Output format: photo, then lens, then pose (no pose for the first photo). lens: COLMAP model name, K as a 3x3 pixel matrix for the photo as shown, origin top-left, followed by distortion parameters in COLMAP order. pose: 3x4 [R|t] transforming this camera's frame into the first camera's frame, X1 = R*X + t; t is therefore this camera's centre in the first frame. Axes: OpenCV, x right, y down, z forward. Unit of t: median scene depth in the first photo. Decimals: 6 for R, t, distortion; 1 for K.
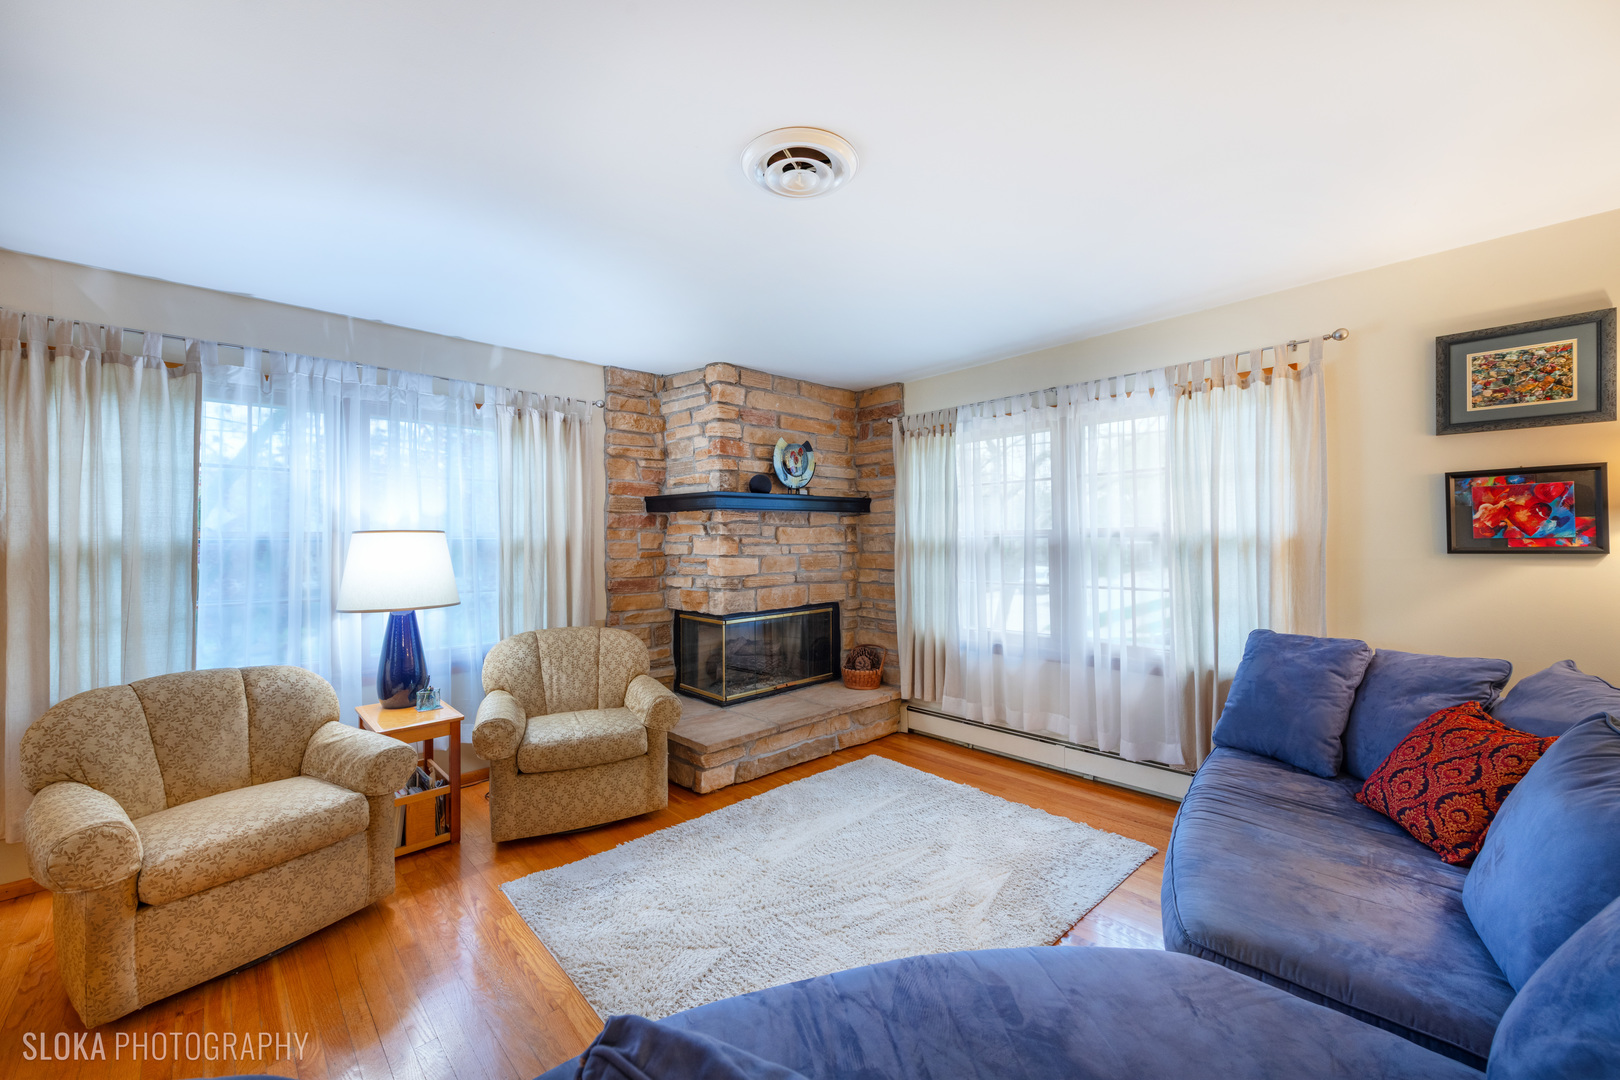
lens RADIAL K [[642.7, 0, 810.0], [0, 642.7, 540.0], [0, 0, 1]] dist [0.000433, 0.000058]
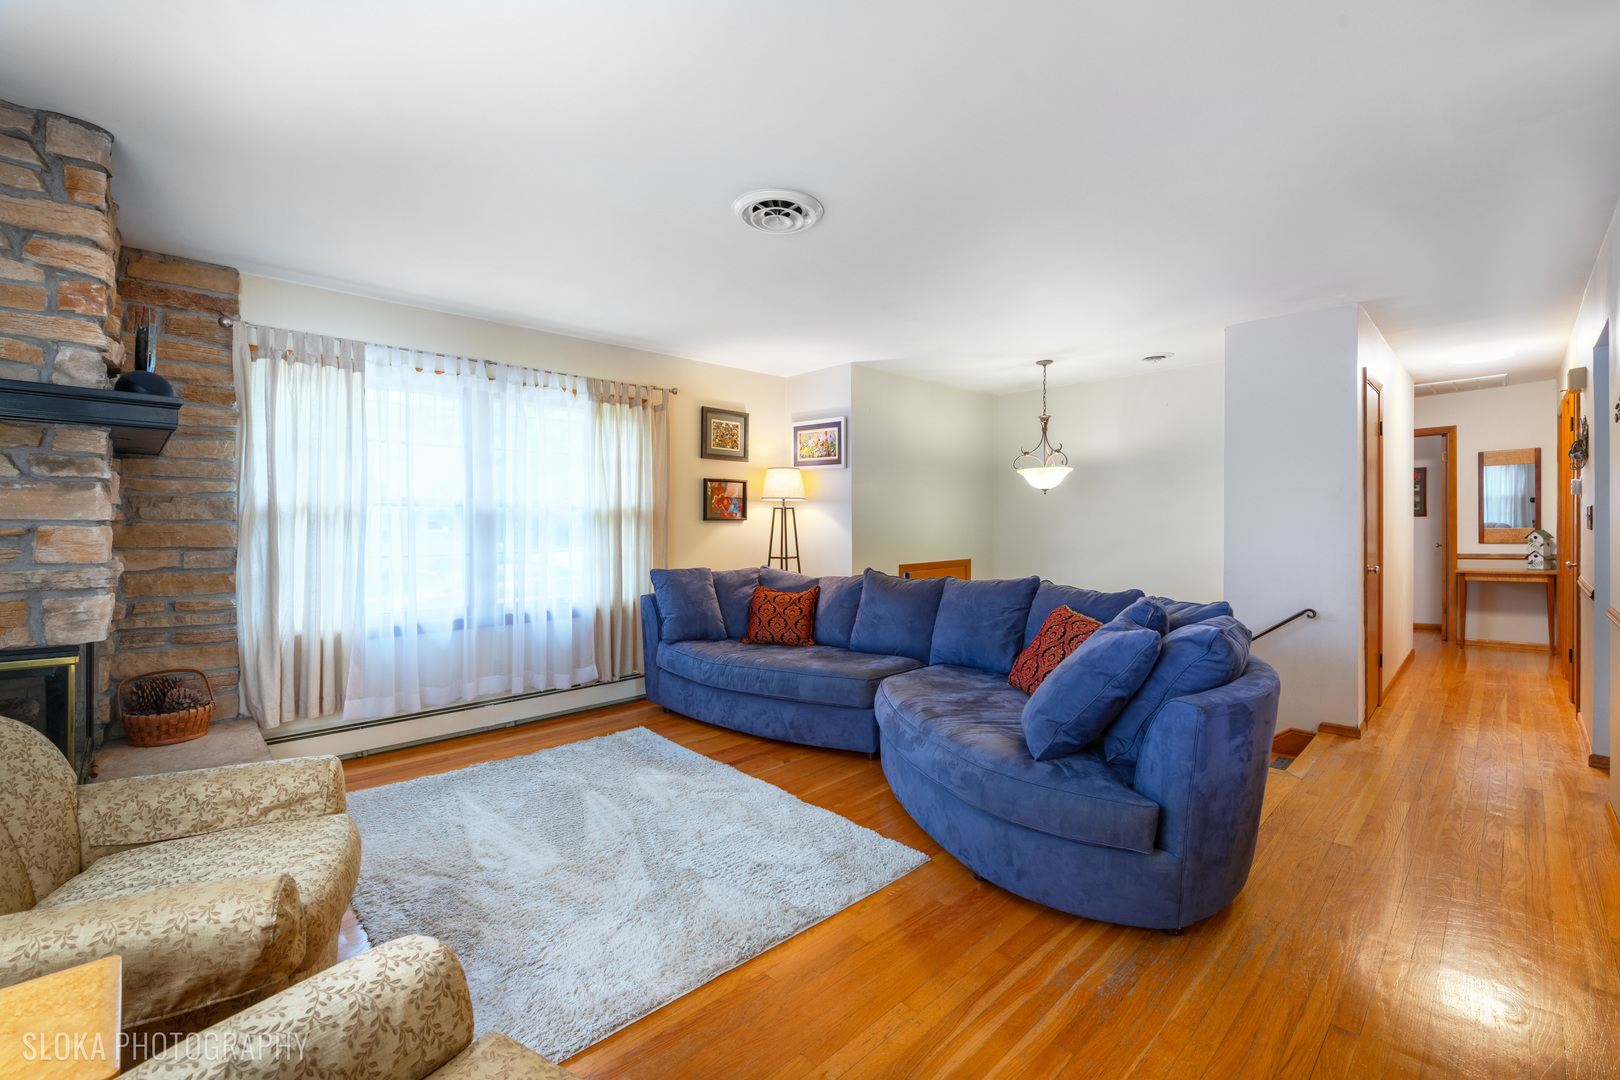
lens RADIAL K [[738.2, 0, 810.0], [0, 738.2, 540.0], [0, 0, 1]] dist [-0.001228, -0.000246]
pose [[-0.054652, -0.013316, 0.998417, -0.996995], [-0.003469, 0.999908, 0.013146, 0.039971], [-0.998499, -0.002746, -0.054693, 0.655400]]
